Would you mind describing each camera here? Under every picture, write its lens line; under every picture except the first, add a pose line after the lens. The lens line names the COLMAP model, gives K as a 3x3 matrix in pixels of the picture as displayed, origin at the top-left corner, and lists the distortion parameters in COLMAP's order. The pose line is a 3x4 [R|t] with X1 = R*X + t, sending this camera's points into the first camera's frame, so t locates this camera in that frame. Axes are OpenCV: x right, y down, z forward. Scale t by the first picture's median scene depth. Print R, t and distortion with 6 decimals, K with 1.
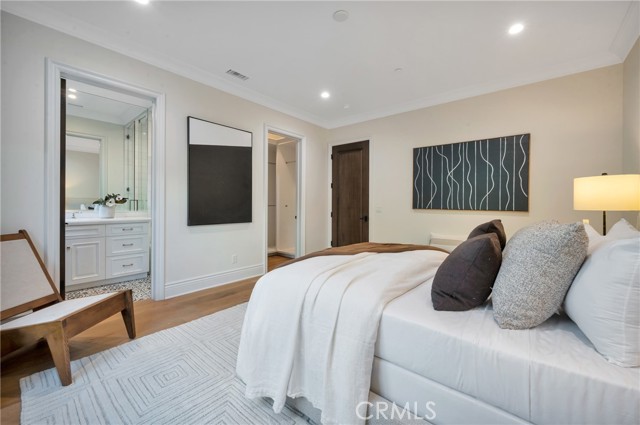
lens RADIAL K [[259.4, 0, 323.2], [0, 259.4, 206.4], [0, 0, 1]] dist [0.007603, 0.000028]
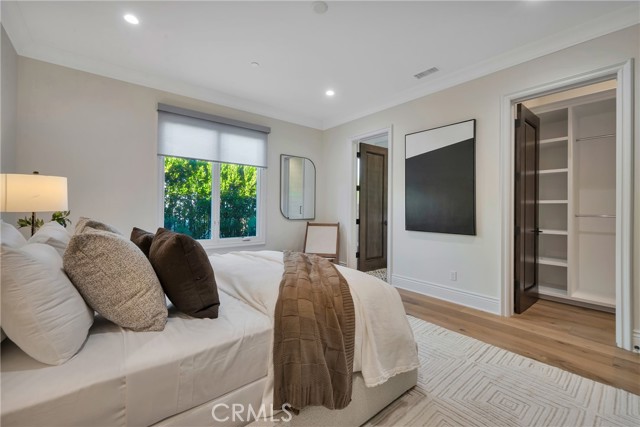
lens RADIAL K [[268.5, 0, 321.2], [0, 268.5, 207.5], [0, 0, 1]] dist [-0.014407, -0.000283]
pose [[-0.175107, -0.011318, -0.984484, 0.623515], [-0.015134, 0.999847, -0.008803, -0.009209], [0.984433, 0.013358, -0.175252, 0.742468]]
